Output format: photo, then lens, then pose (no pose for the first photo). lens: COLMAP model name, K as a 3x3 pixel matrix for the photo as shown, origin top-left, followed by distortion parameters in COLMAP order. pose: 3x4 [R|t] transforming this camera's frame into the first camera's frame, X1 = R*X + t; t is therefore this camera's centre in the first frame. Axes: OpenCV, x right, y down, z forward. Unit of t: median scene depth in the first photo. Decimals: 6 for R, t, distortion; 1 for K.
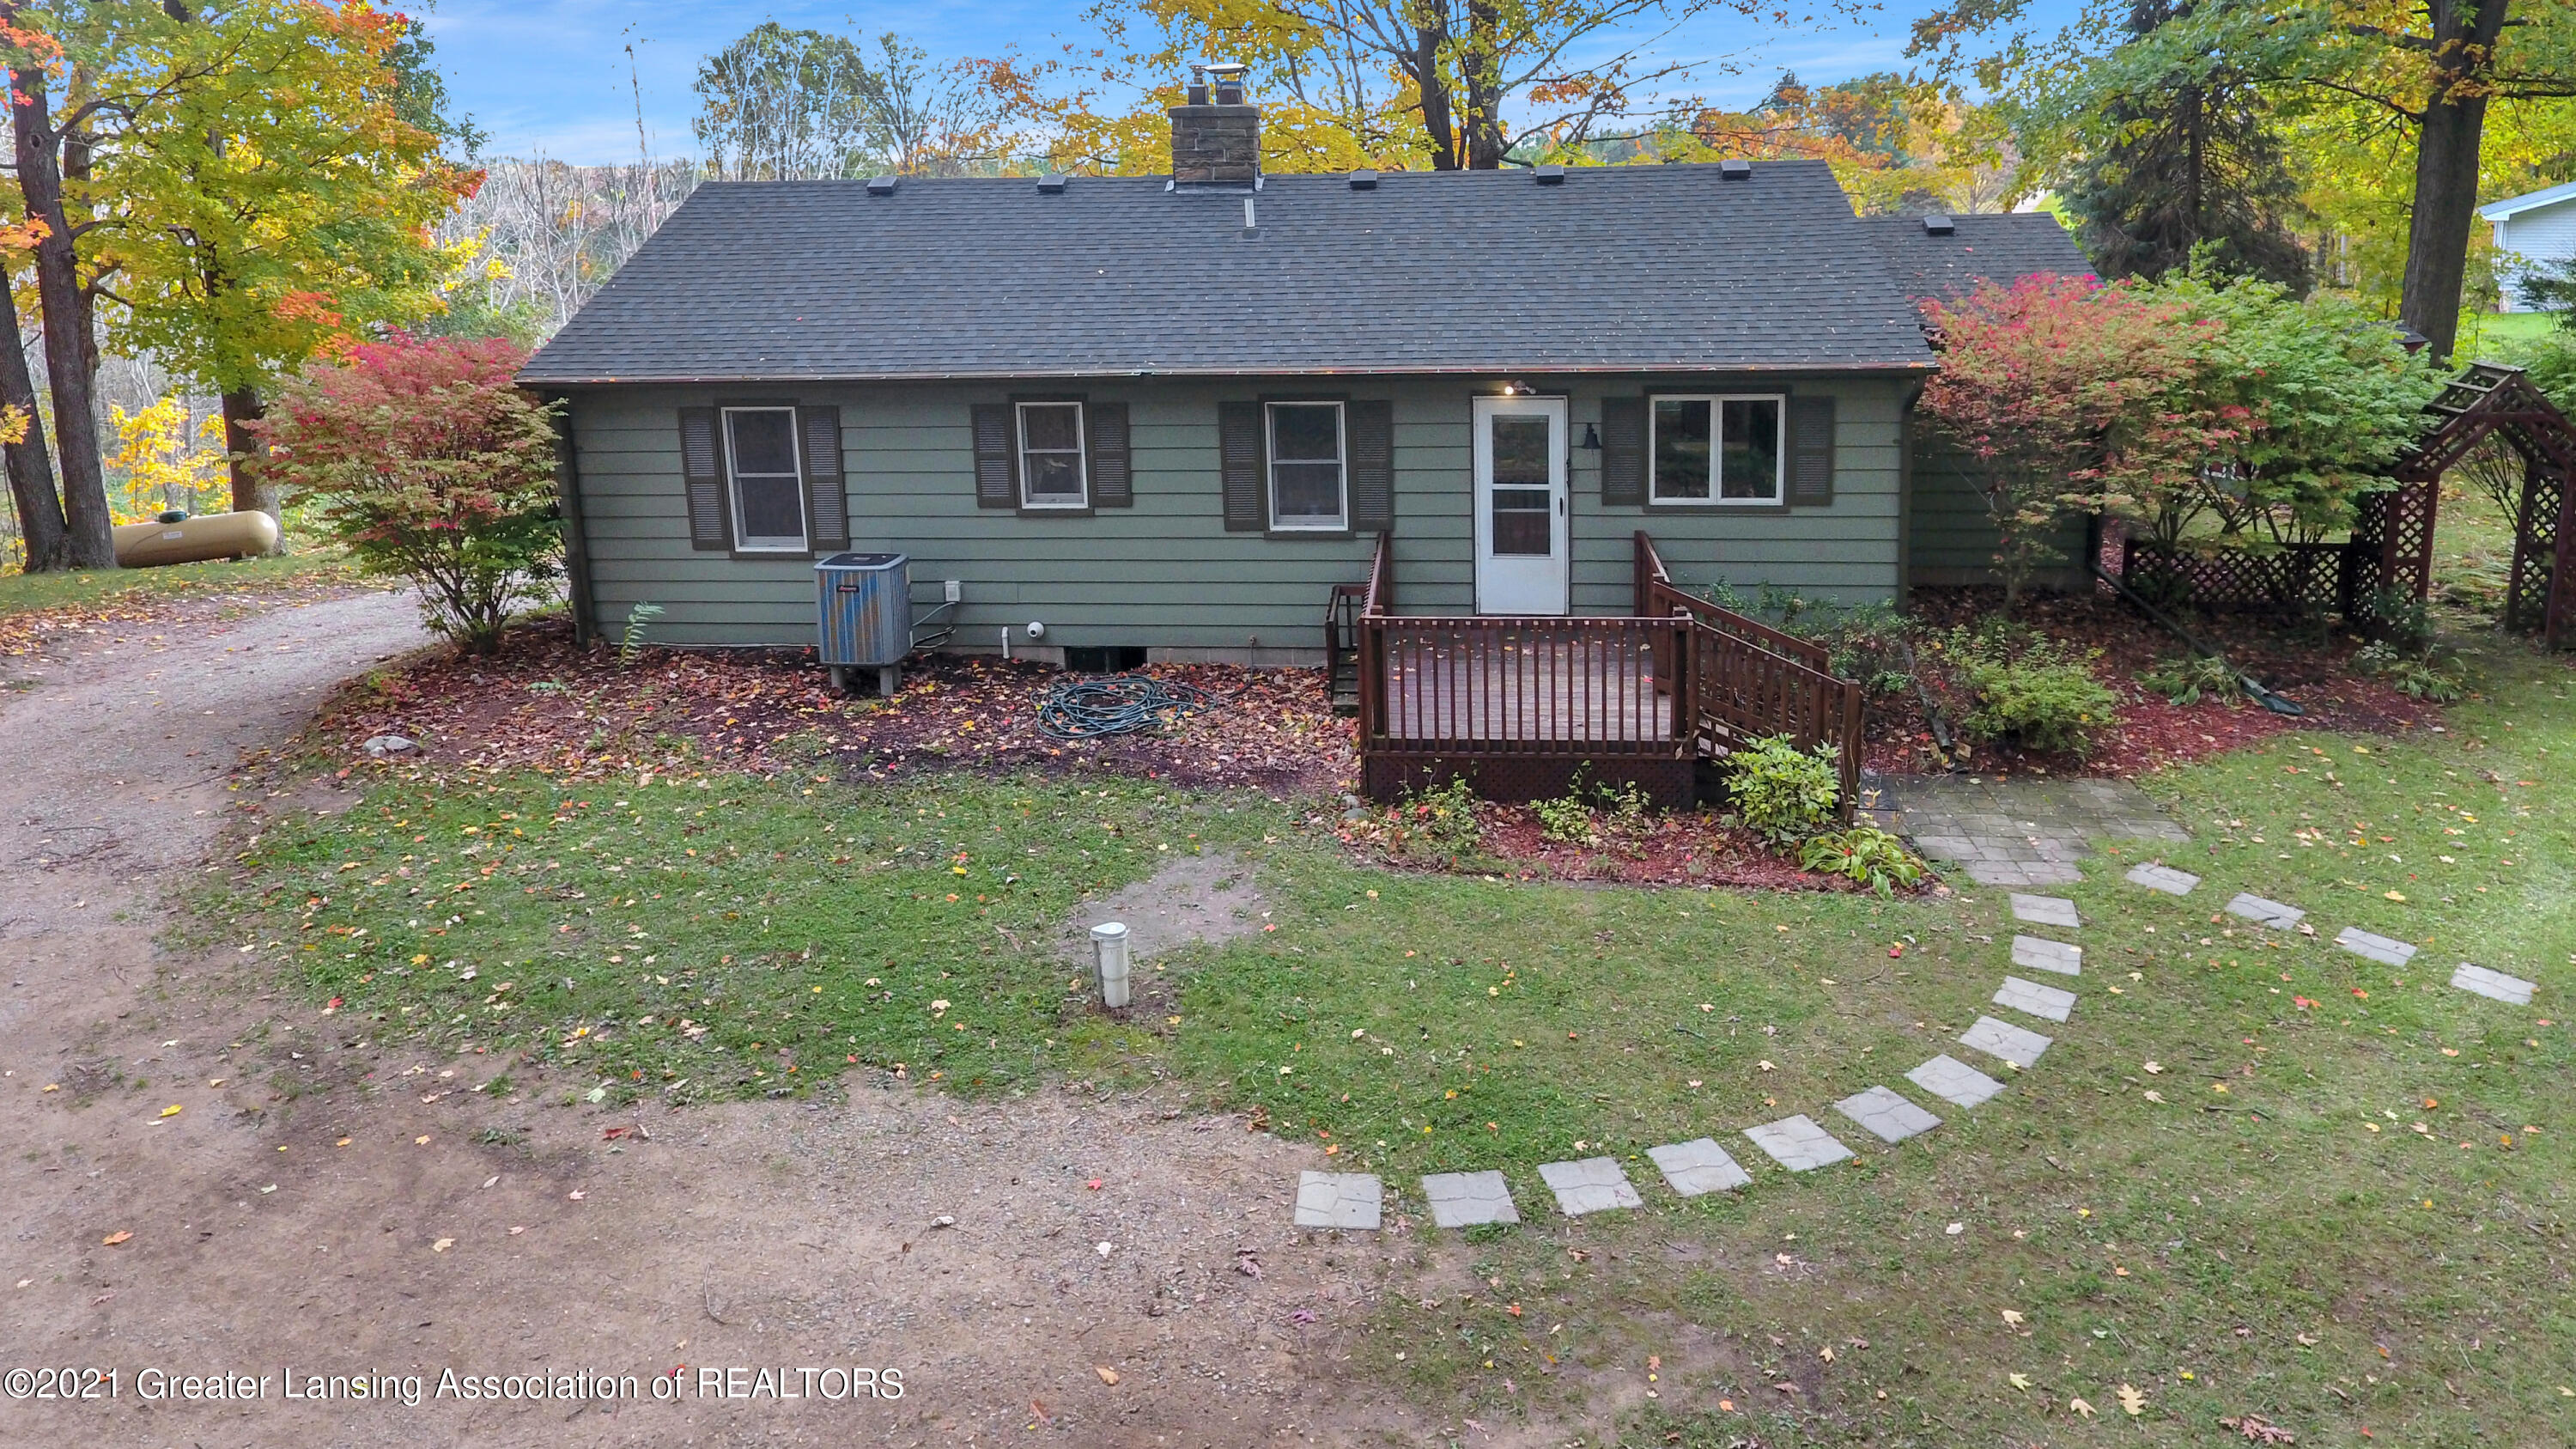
lens RADIAL K [[1544.7, 0, 1288.9], [0, 1544.7, 441.4], [0, 0, 1]] dist [-0.005450, -0.001630]
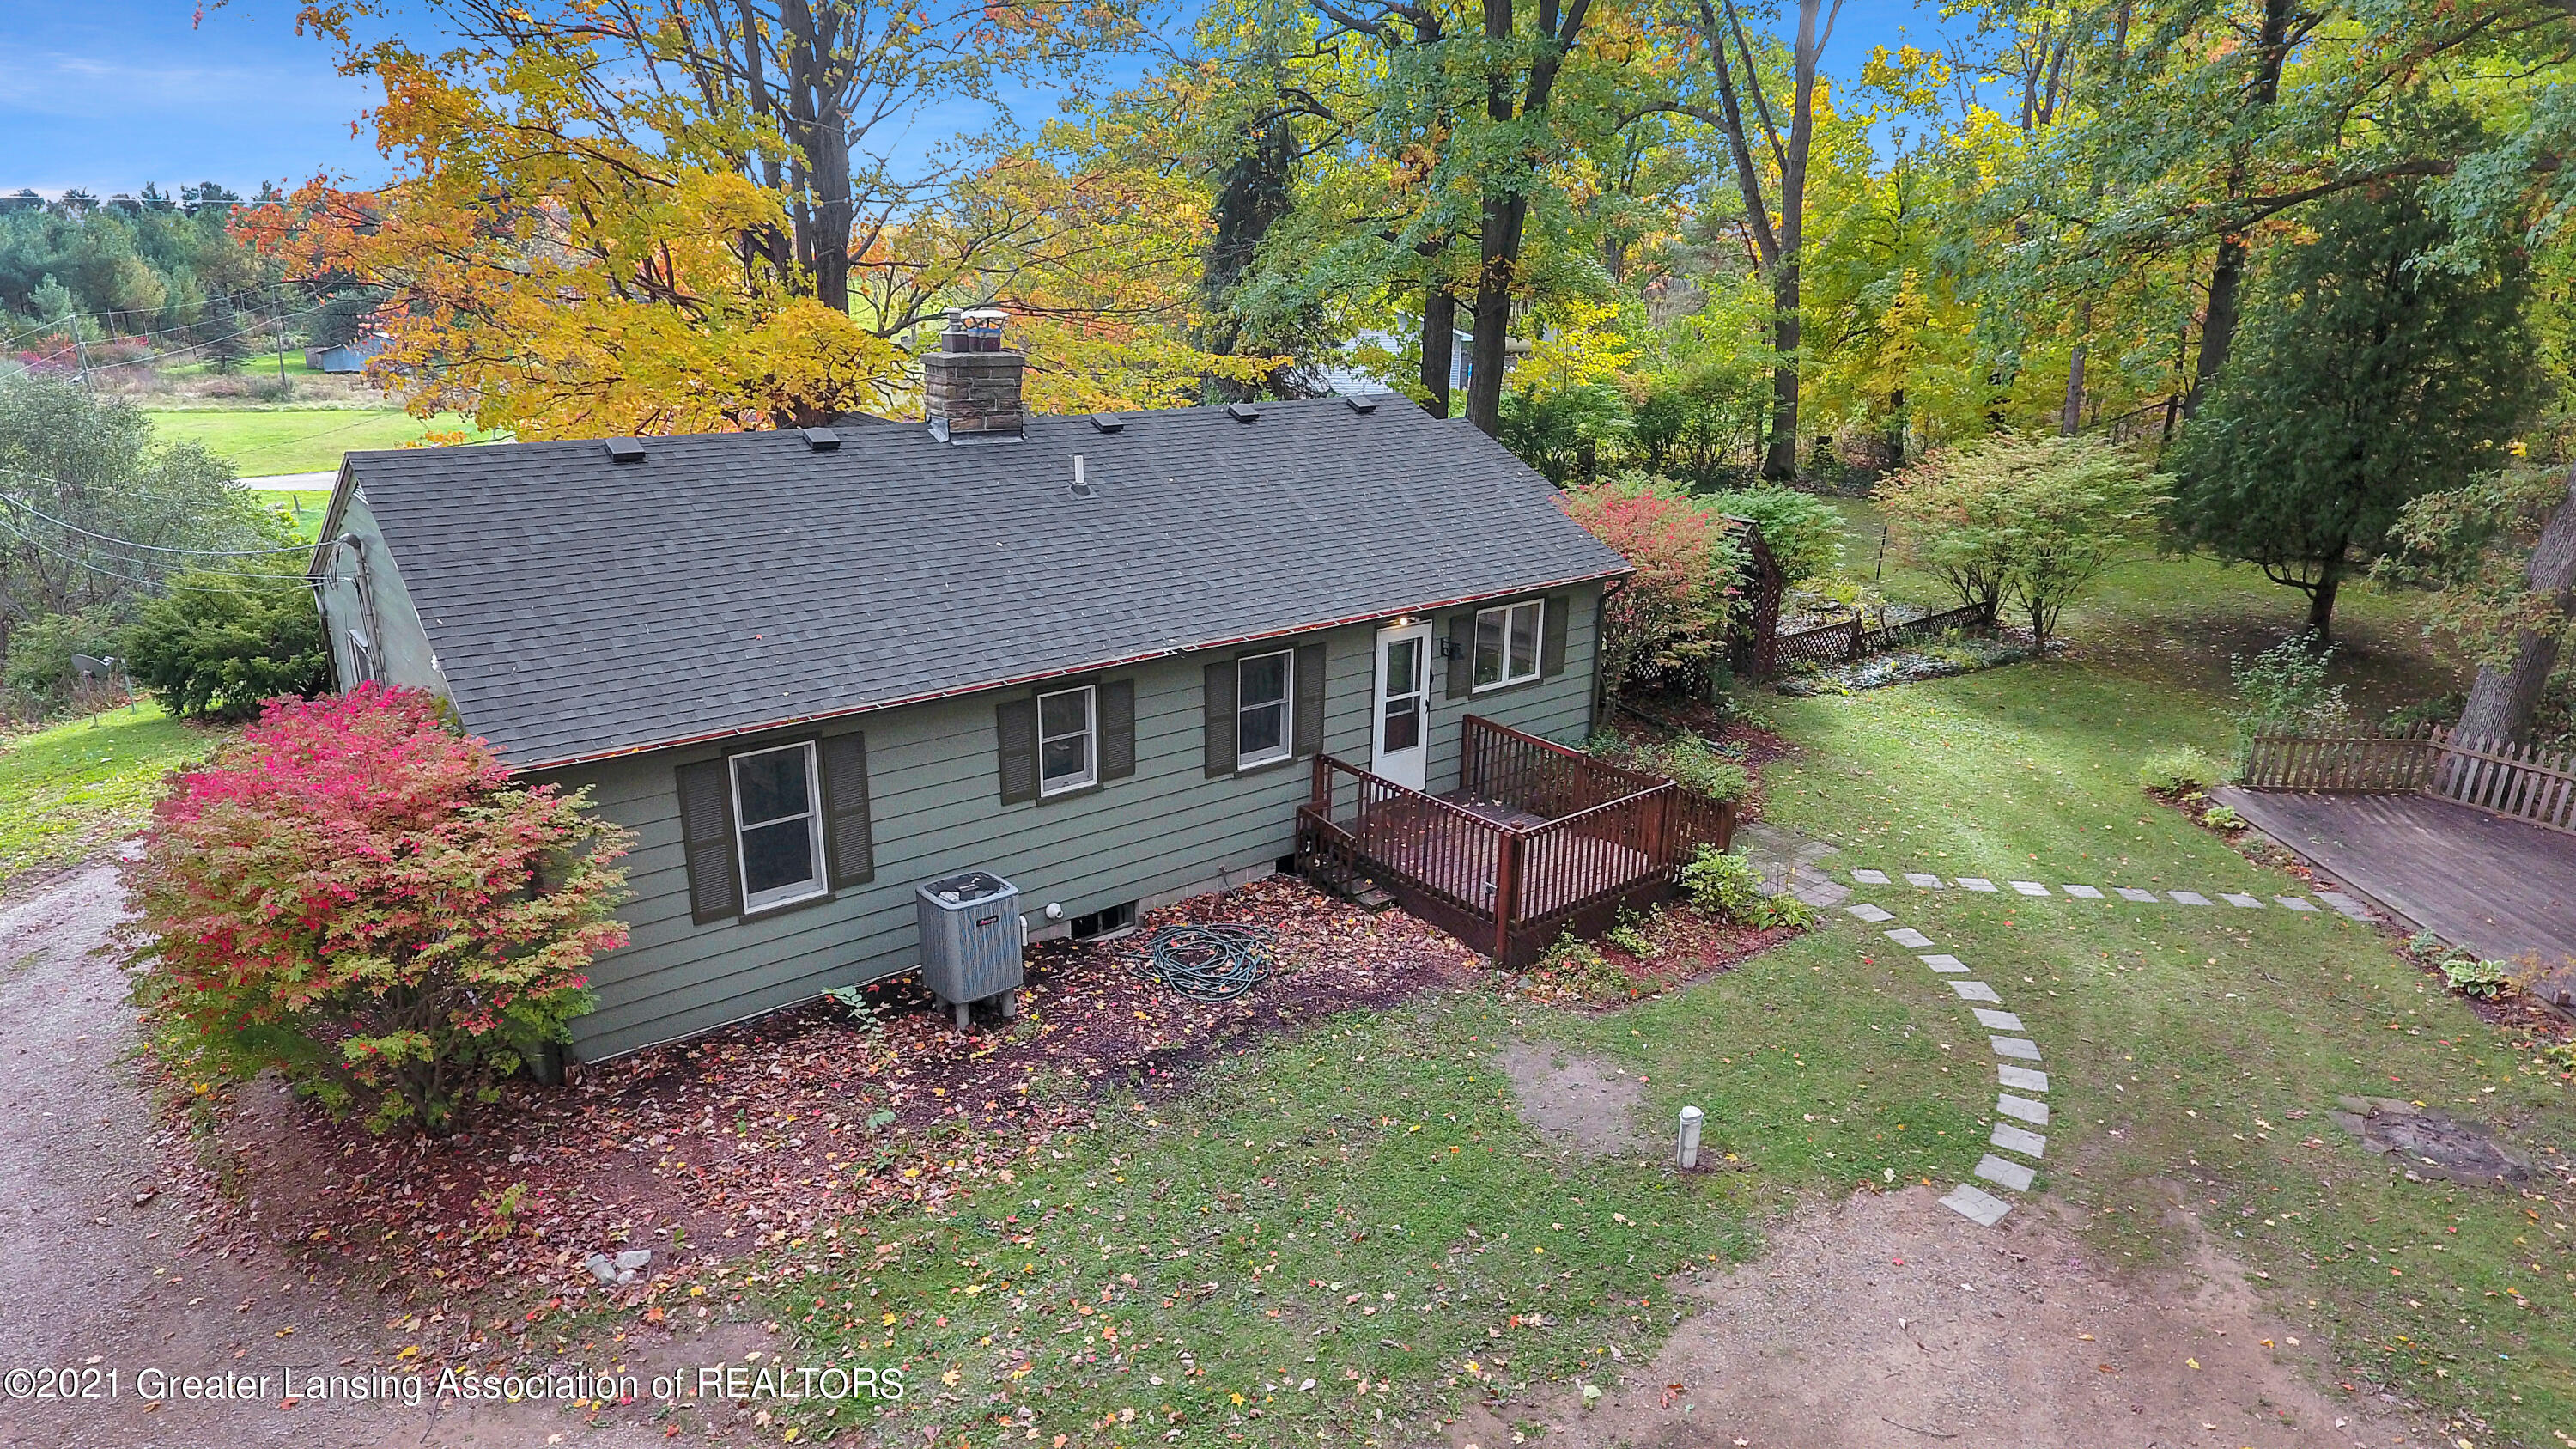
lens RADIAL K [[1503.9, 0, 1259.5], [0, 1503.9, 651.0], [0, 0, 1]] dist [-0.007023, 0.001039]
pose [[0.723864, -0.145078, 0.674517, -0.742615], [0.086535, 0.989013, 0.119856, -0.161055], [-0.684495, -0.028390, 0.728465, 0.205663]]
